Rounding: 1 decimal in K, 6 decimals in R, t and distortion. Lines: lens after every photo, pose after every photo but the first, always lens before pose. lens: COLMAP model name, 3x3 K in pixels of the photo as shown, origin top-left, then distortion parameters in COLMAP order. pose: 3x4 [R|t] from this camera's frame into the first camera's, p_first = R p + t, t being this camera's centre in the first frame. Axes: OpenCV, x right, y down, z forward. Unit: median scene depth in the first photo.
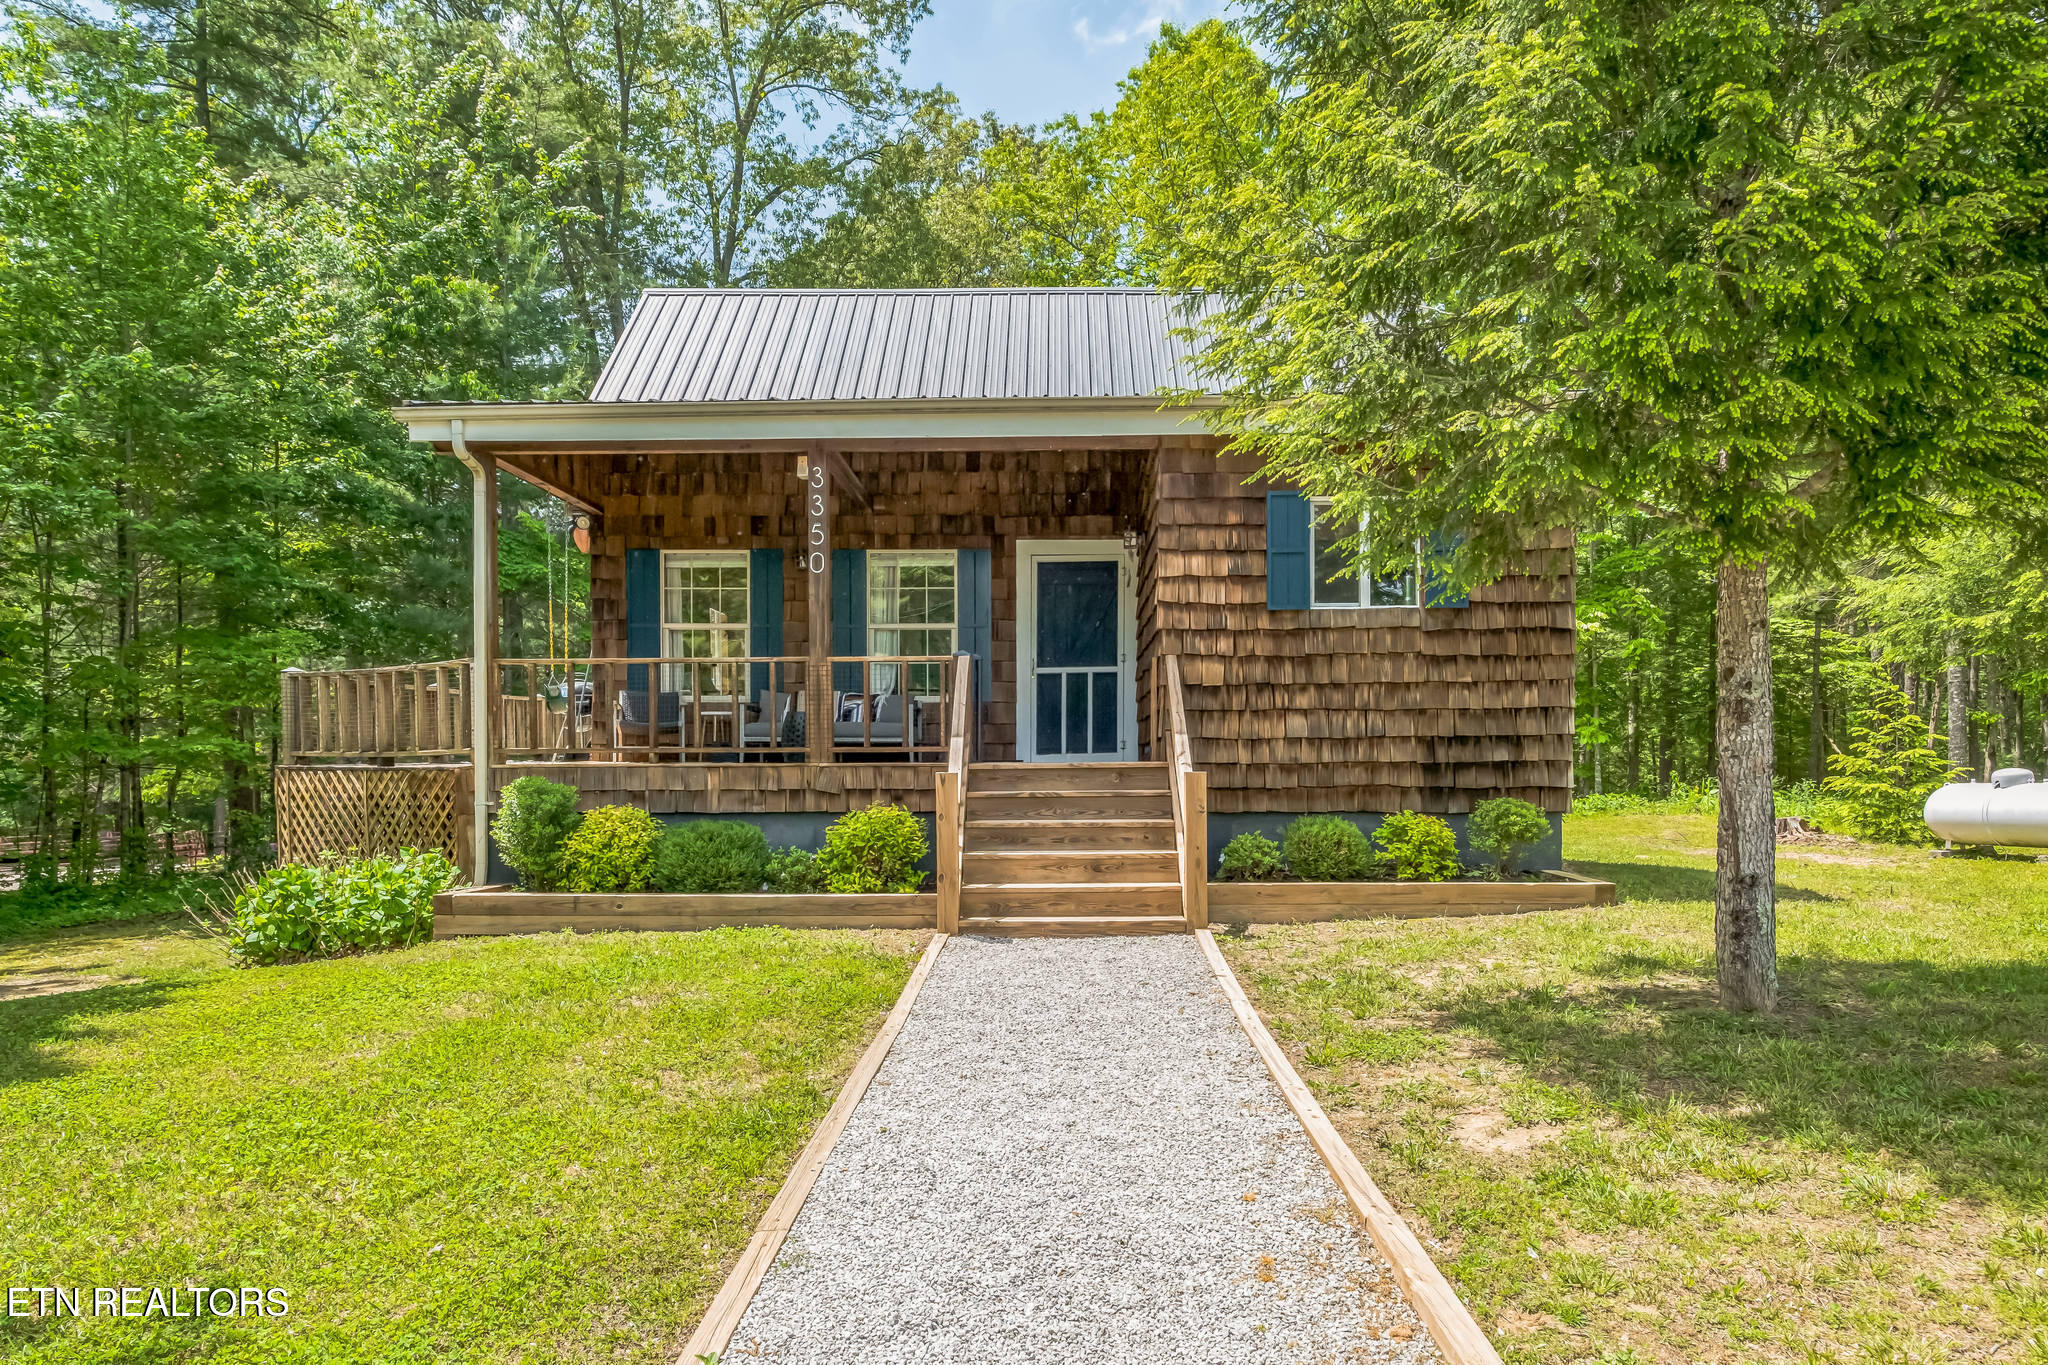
lens RADIAL K [[1284.2, 0, 1024.7], [0, 1284.2, 695.3], [0, 0, 1]] dist [-0.001414, 0.000921]
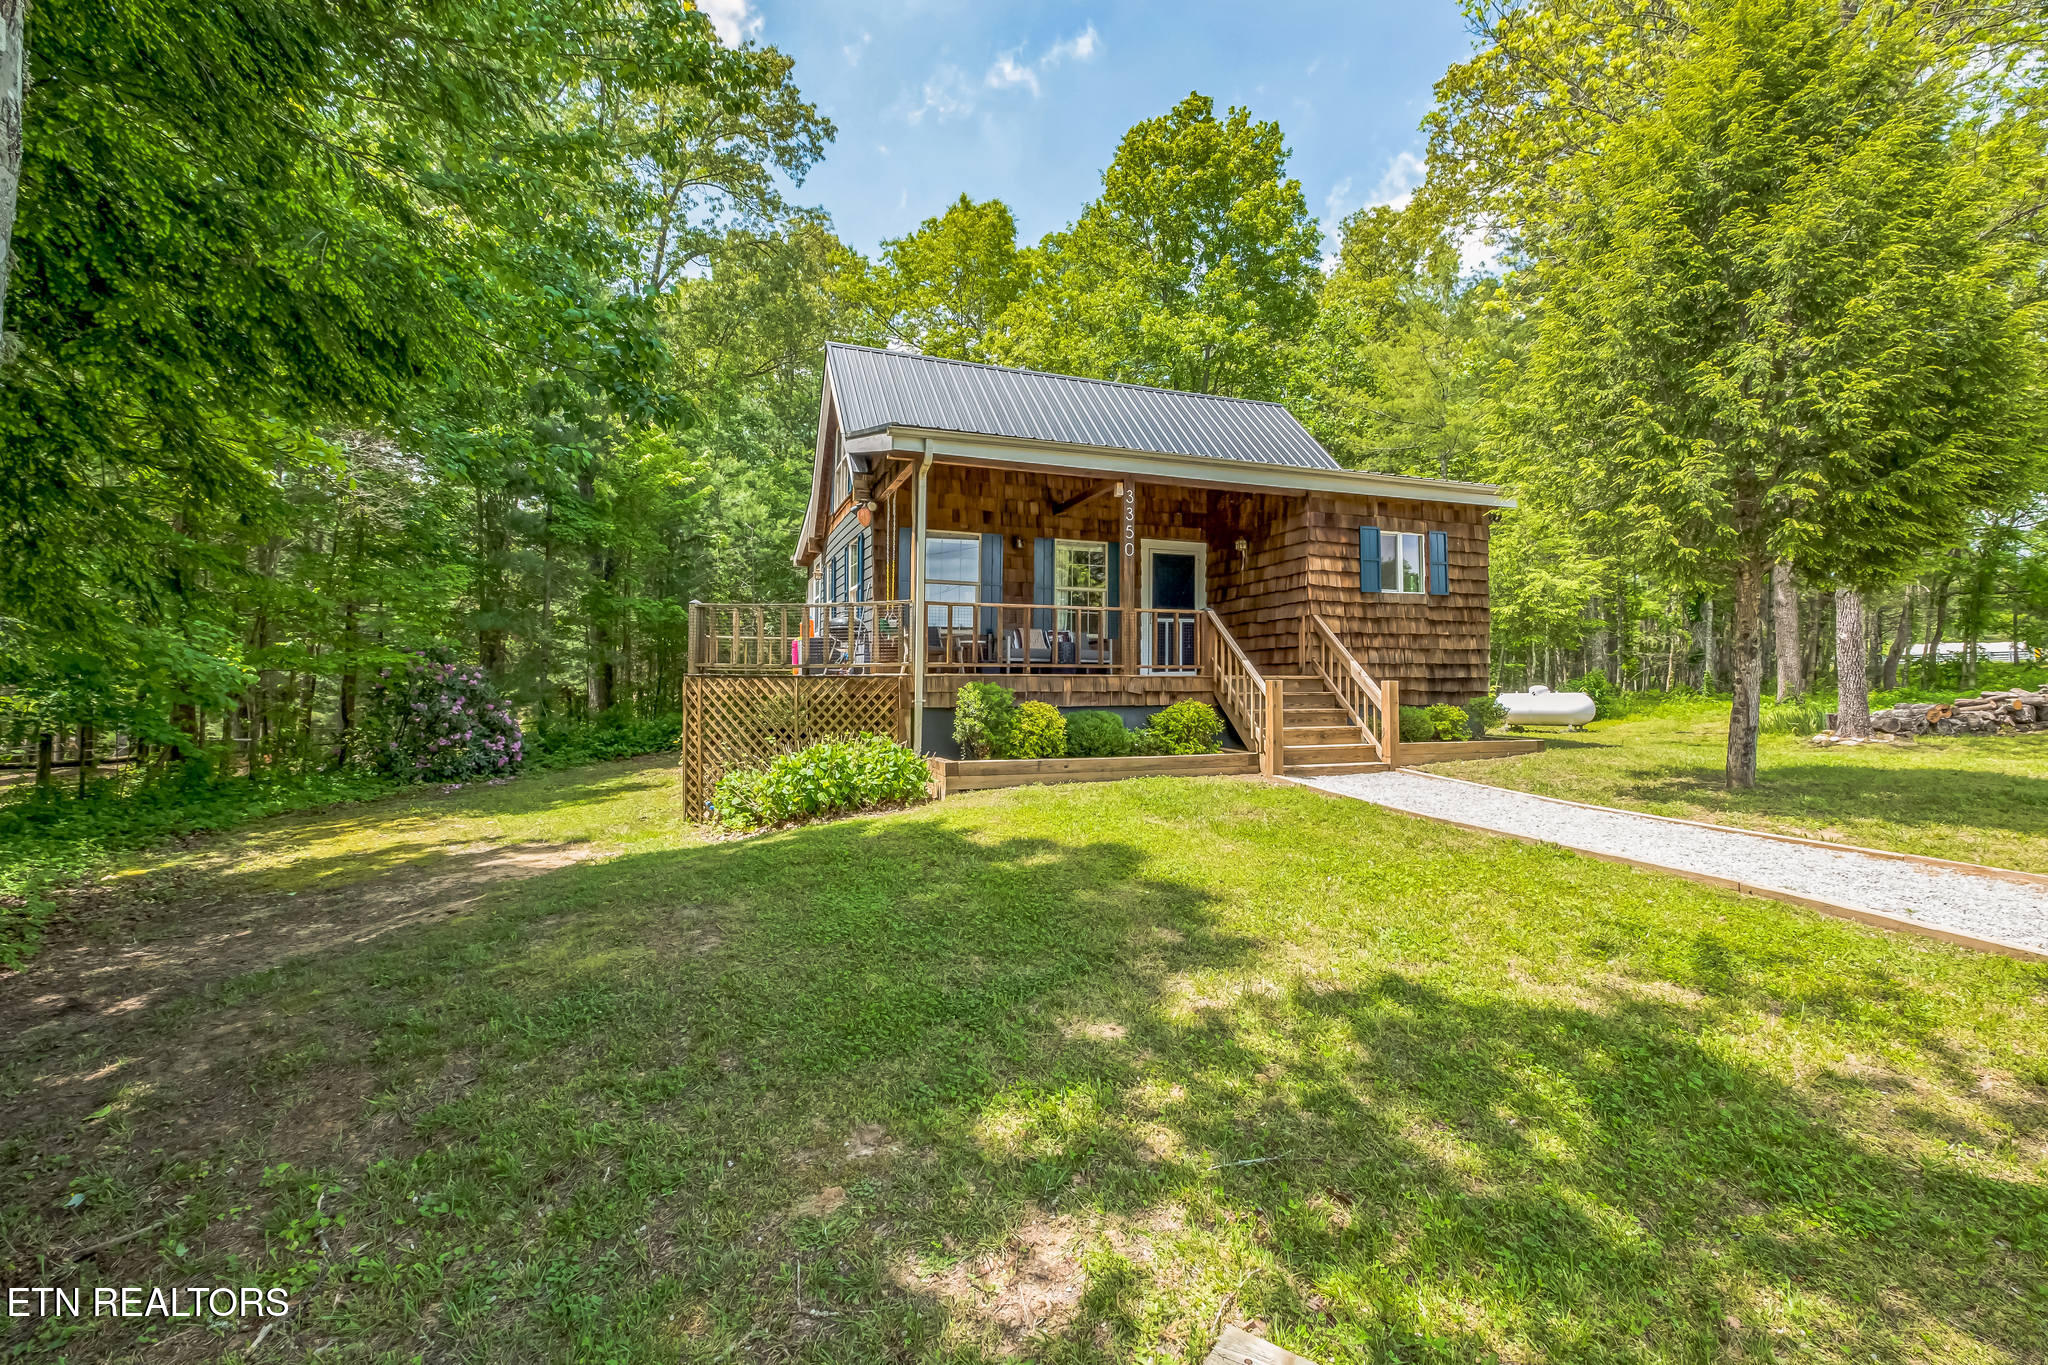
lens RADIAL K [[896.0, 0, 1040.8], [0, 896.0, 574.5], [0, 0, 1]] dist [-0.001840, -0.000186]
pose [[0.926129, 0.051932, 0.373614, -0.692460], [-0.026030, 0.996915, -0.074045, 0.013941], [-0.376307, 0.058850, 0.924624, 0.007674]]
